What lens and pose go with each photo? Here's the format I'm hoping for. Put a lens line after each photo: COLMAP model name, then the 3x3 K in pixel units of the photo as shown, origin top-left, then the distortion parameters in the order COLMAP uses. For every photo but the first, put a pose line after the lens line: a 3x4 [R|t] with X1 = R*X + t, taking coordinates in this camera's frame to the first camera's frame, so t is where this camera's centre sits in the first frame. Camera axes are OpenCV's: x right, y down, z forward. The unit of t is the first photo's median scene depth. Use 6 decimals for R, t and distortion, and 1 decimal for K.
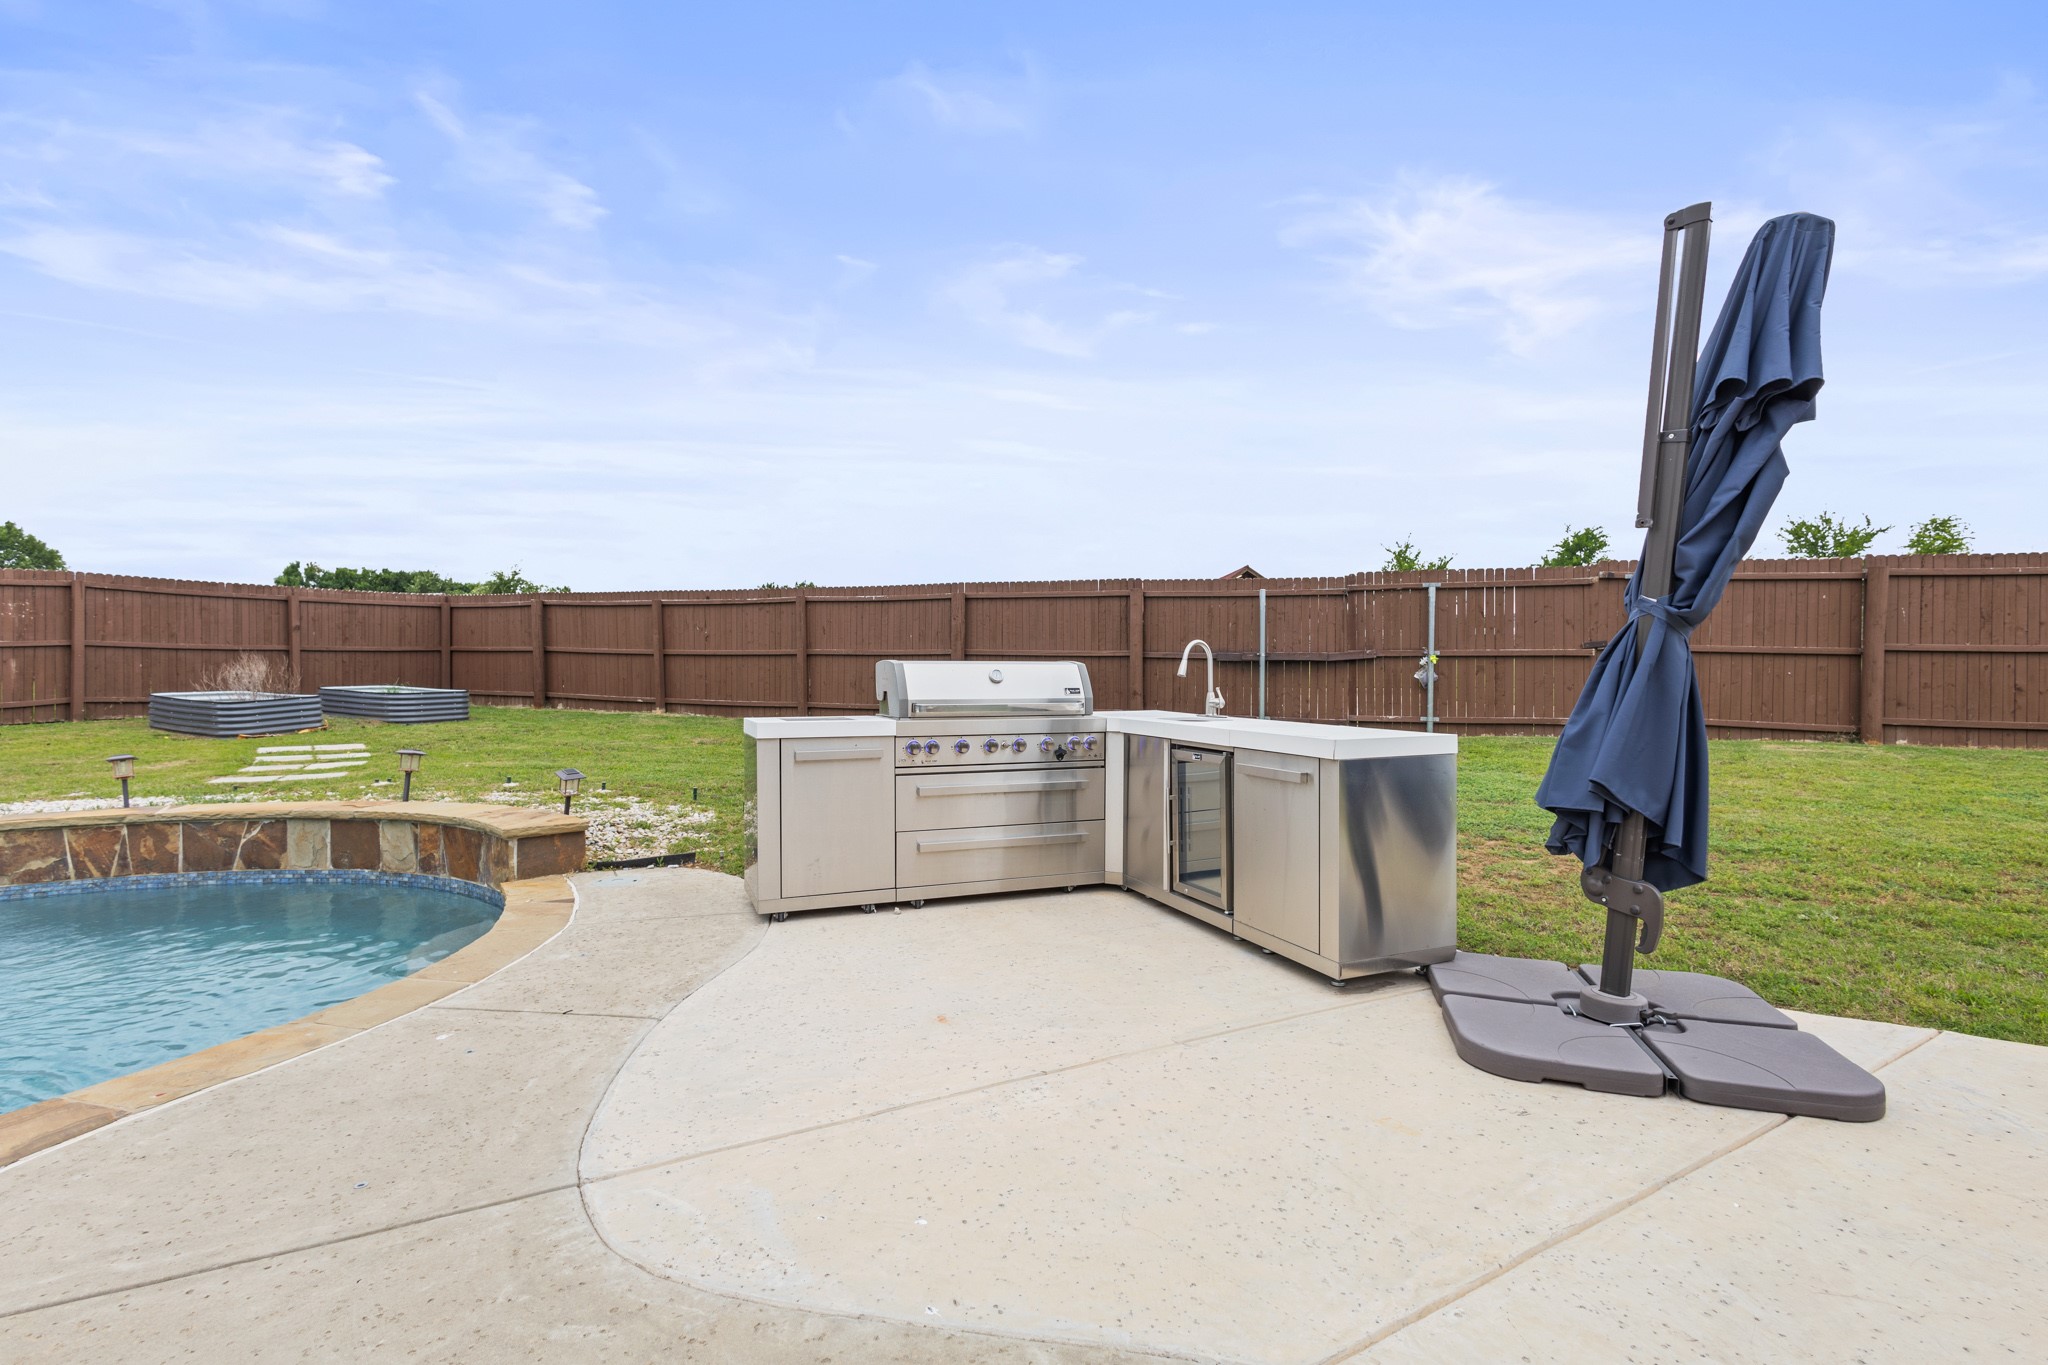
lens RADIAL K [[933.1, 0, 1023.8], [0, 933.1, 679.0], [0, 0, 1]] dist [0.003863, -0.001225]
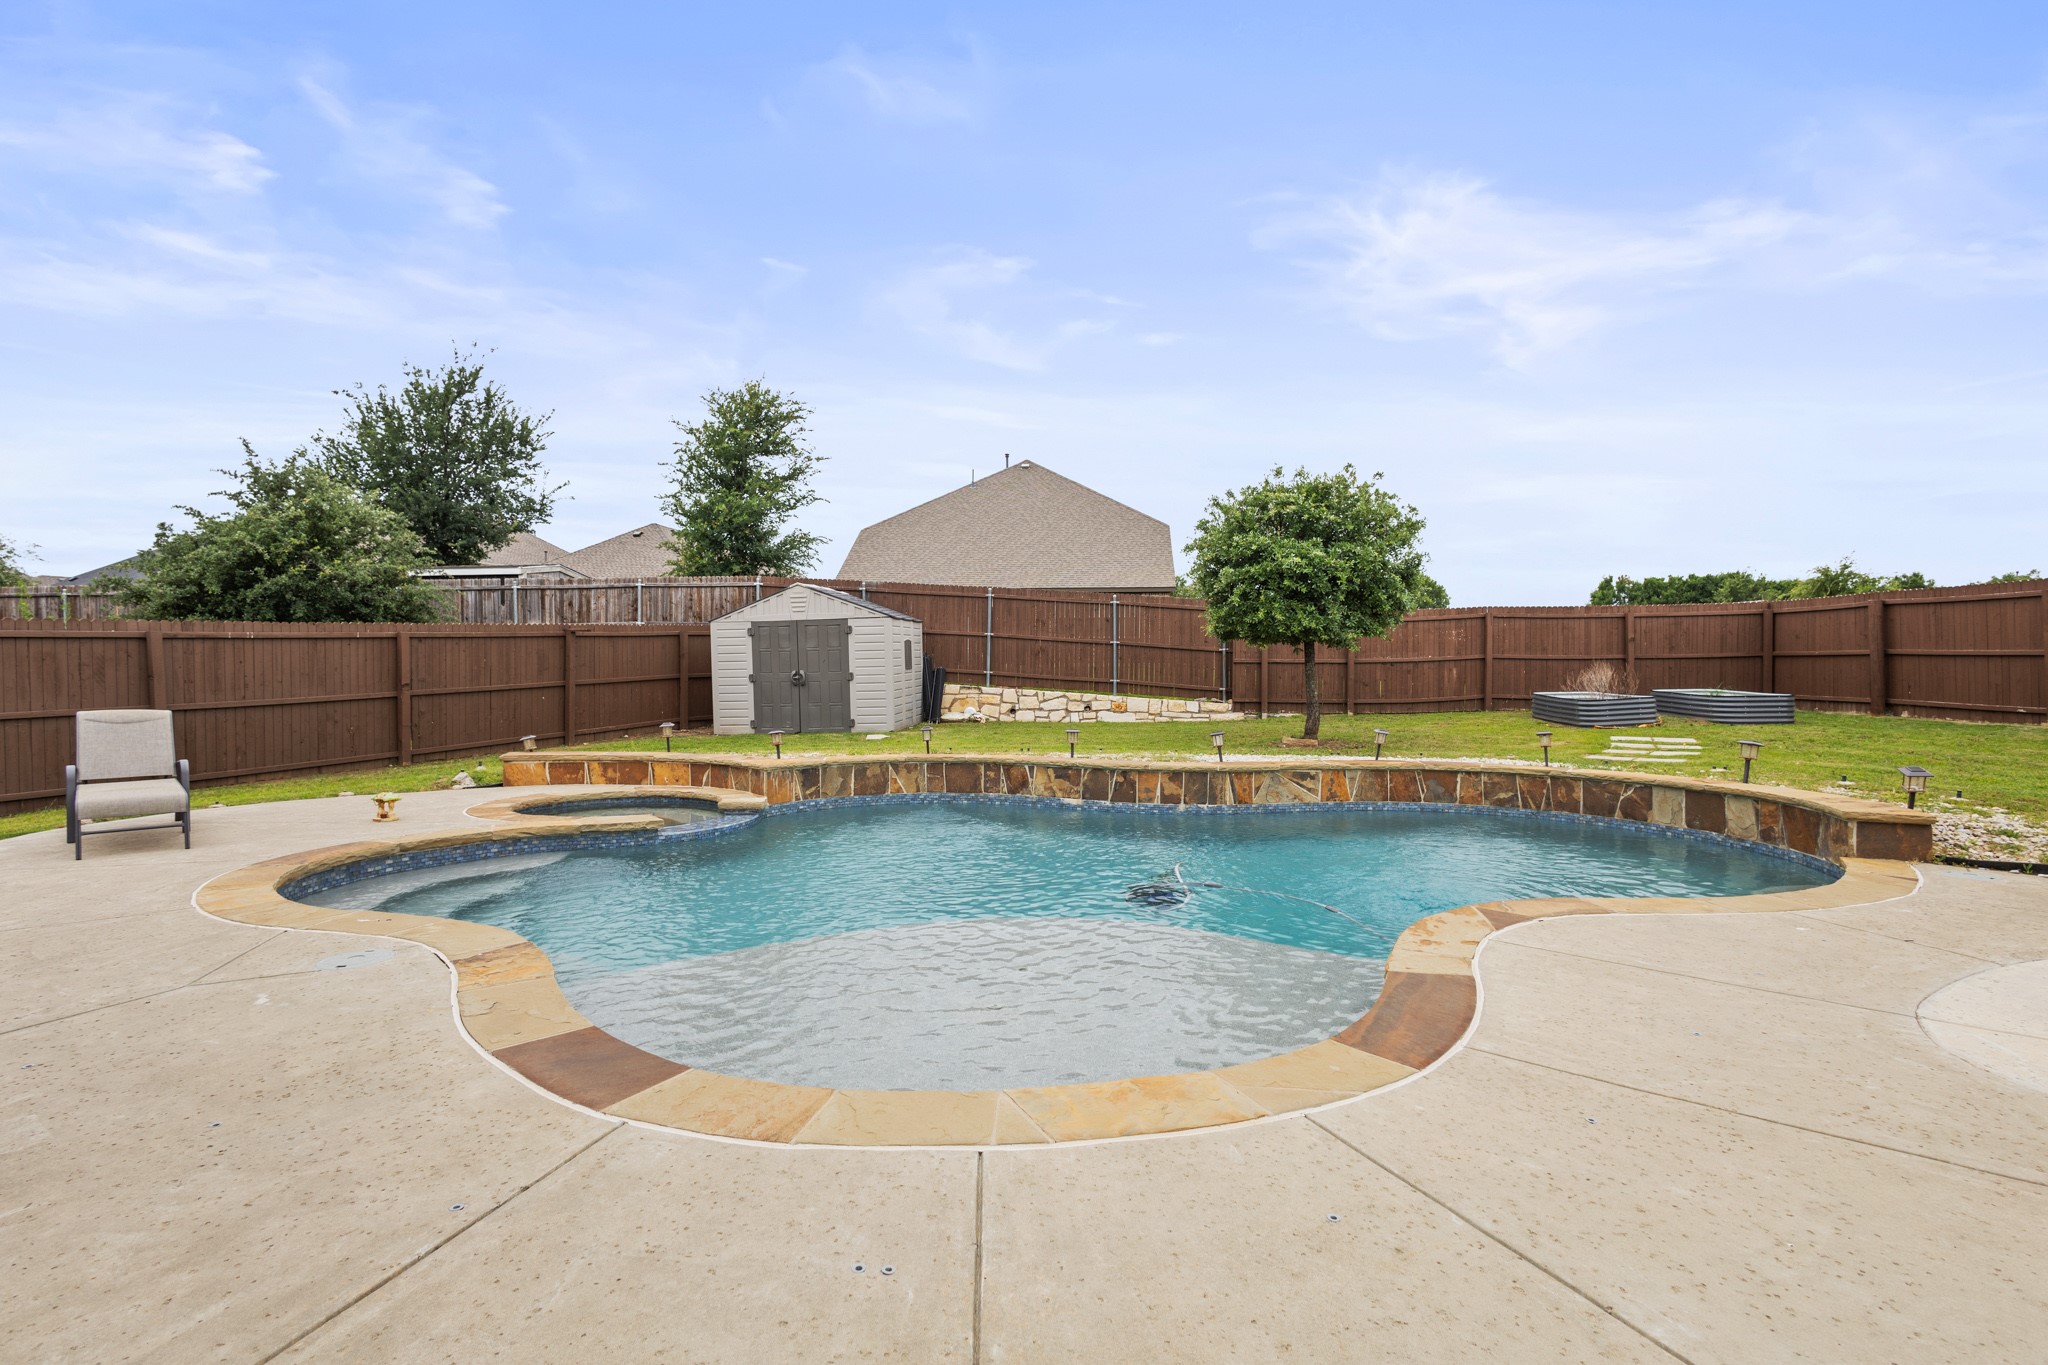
lens RADIAL K [[933.1, 0, 1023.8], [0, 933.1, 679.0], [0, 0, 1]] dist [0.003863, -0.001225]
pose [[0.346400, 0.002396, -0.938084, 0.108029], [-0.007927, 0.999969, -0.000373, 0.003153], [0.938053, 0.007565, 0.346409, -0.214892]]
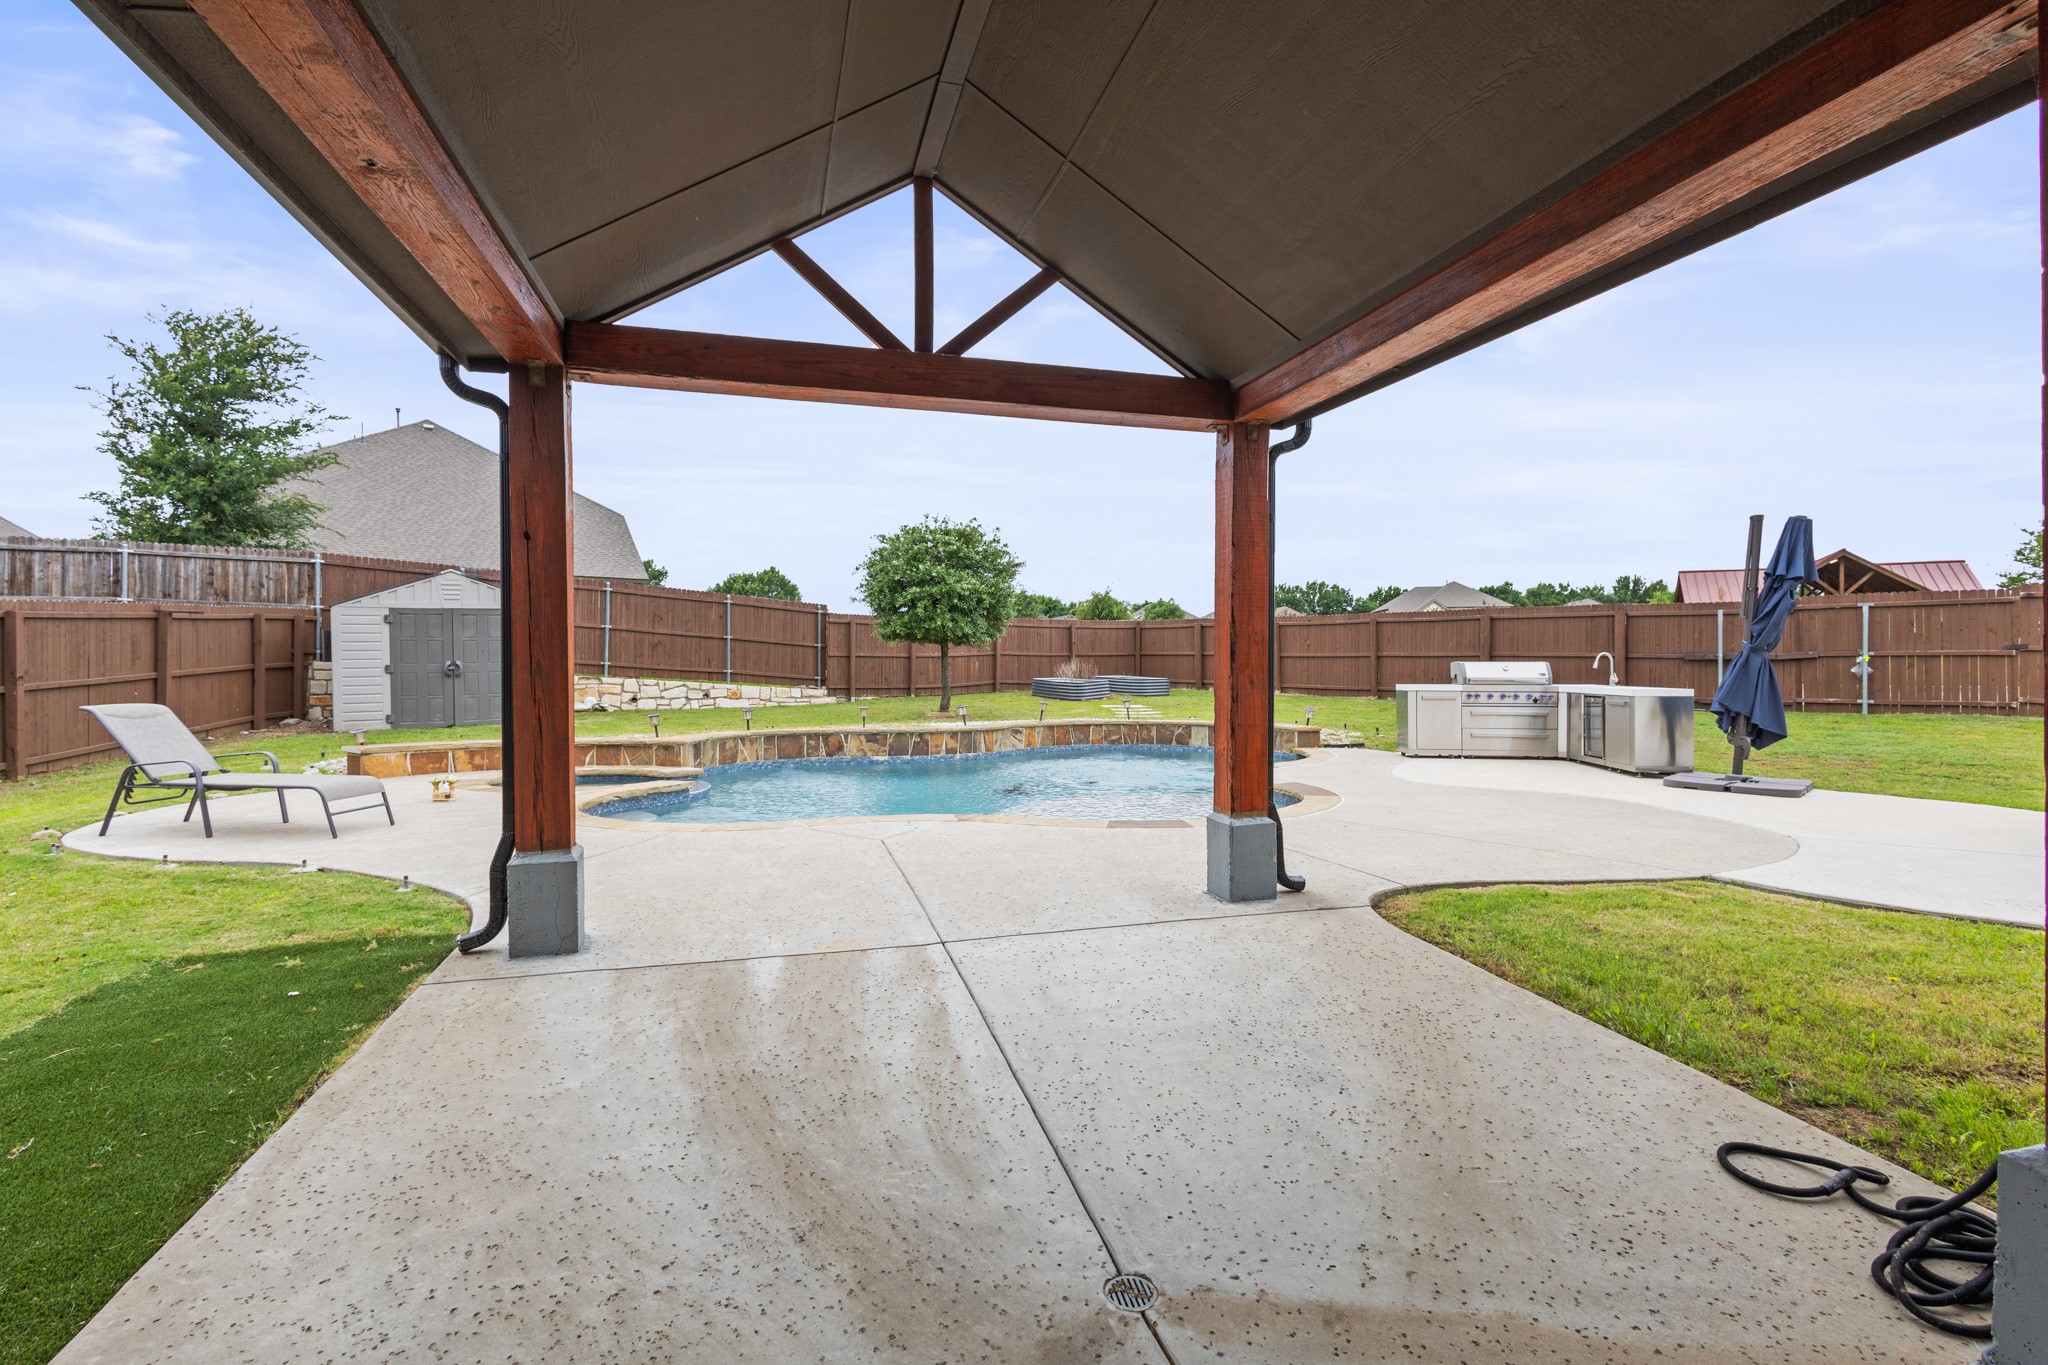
lens RADIAL K [[943.6, 0, 1028.7], [0, 943.6, 669.3], [0, 0, 1]] dist [0.003862, -0.000257]
pose [[0.870176, 0.000683, -0.492740, 0.056776], [-0.004183, 0.999973, -0.006000, 0.011009], [0.492723, 0.007283, 0.870156, -0.986229]]
